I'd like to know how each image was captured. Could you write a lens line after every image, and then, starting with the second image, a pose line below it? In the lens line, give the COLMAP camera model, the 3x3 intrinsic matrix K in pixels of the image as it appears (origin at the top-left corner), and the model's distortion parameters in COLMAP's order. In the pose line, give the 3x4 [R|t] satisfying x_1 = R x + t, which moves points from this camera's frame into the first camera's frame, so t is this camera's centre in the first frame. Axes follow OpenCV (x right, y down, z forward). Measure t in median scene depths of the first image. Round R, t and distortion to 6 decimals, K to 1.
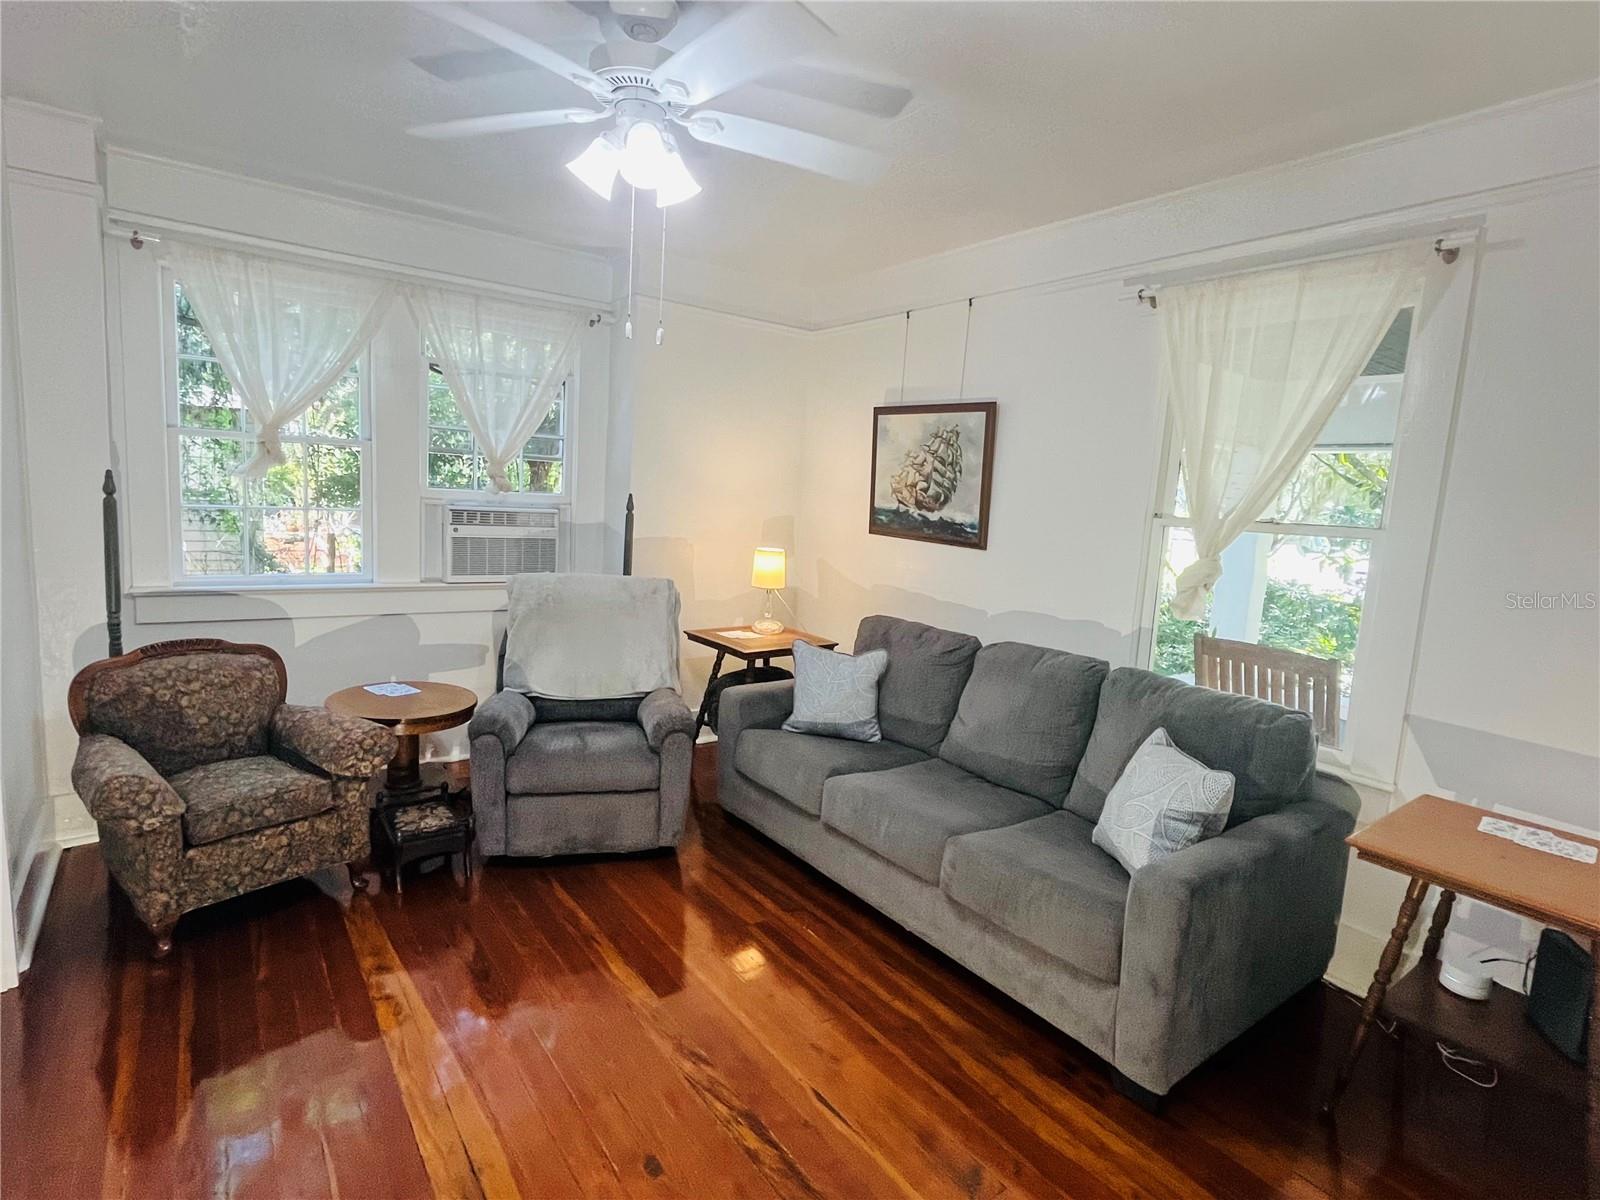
lens RADIAL K [[809.5, 0, 792.6], [0, 809.5, 594.1], [0, 0, 1]] dist [-0.002596, -0.000371]
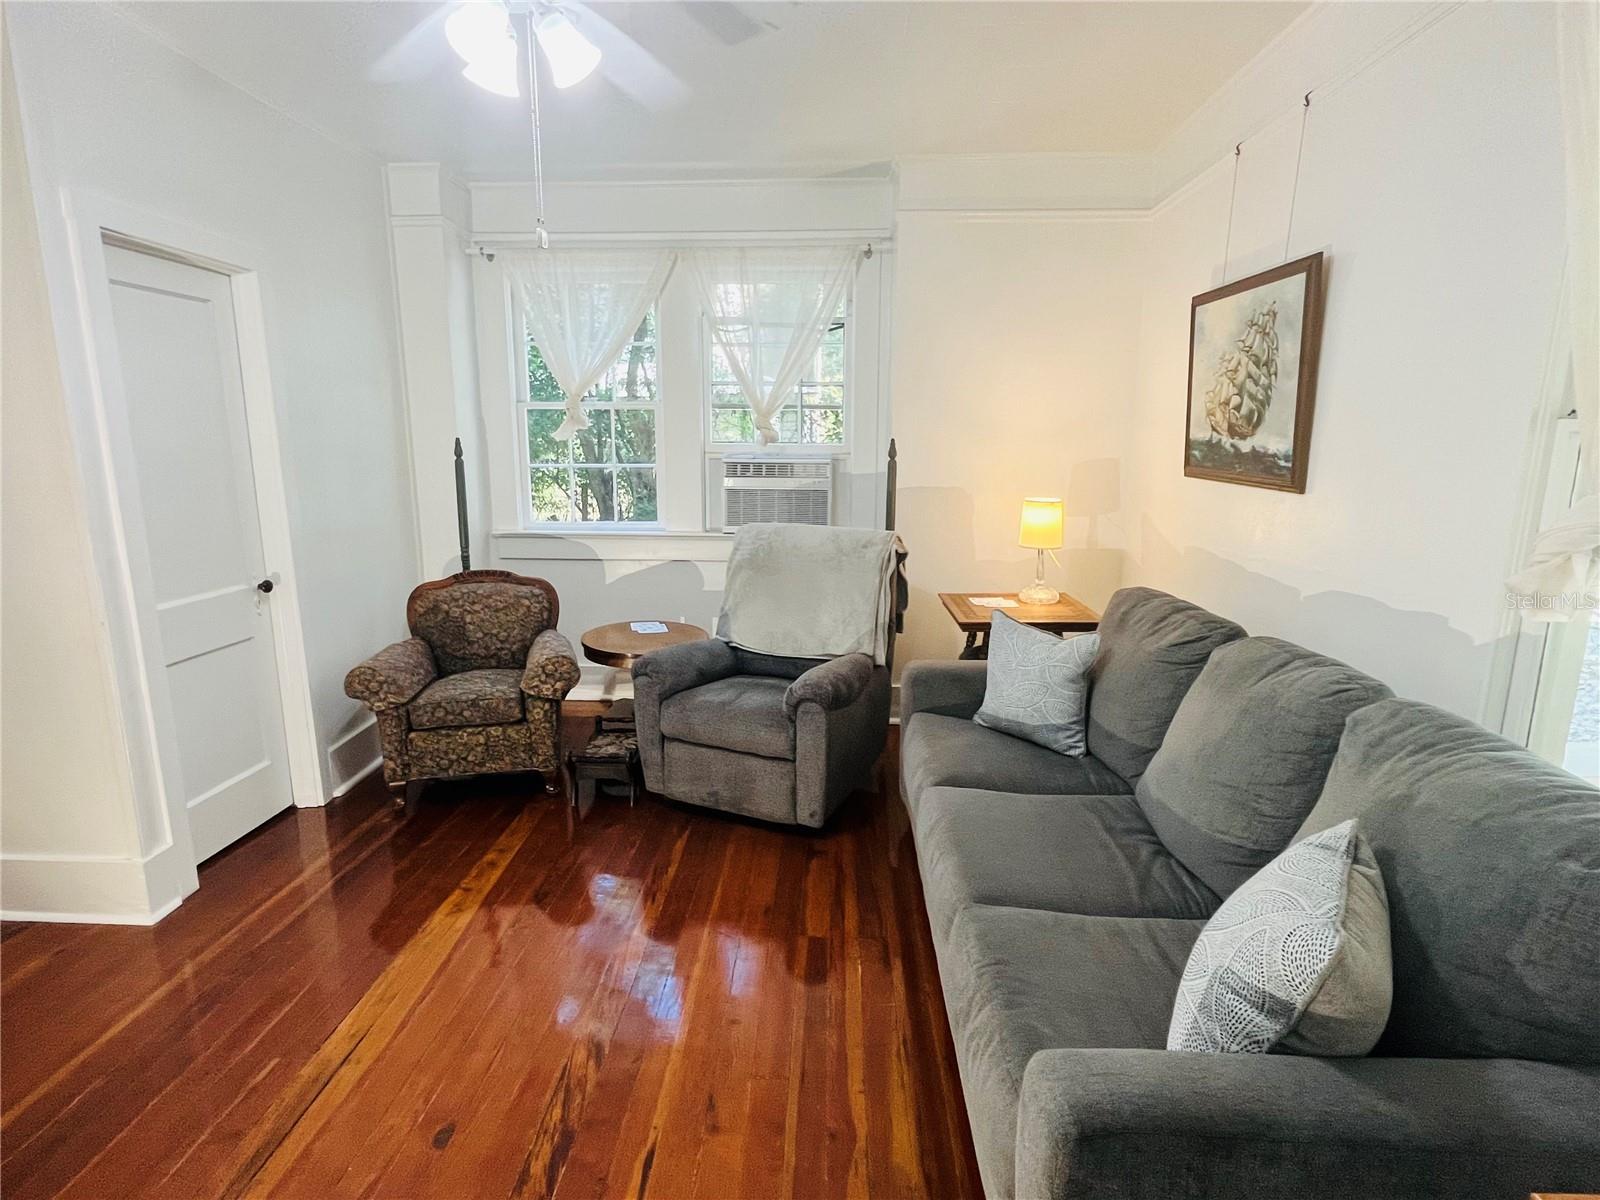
lens RADIAL K [[809.5, 0, 793.1], [0, 809.5, 595.9], [0, 0, 1]] dist [-0.002596, -0.000371]
pose [[0.780163, 0.065120, -0.622178, 0.396896], [-0.038116, 0.997668, 0.056627, 0.006003], [0.624414, -0.020464, 0.780825, 0.305395]]
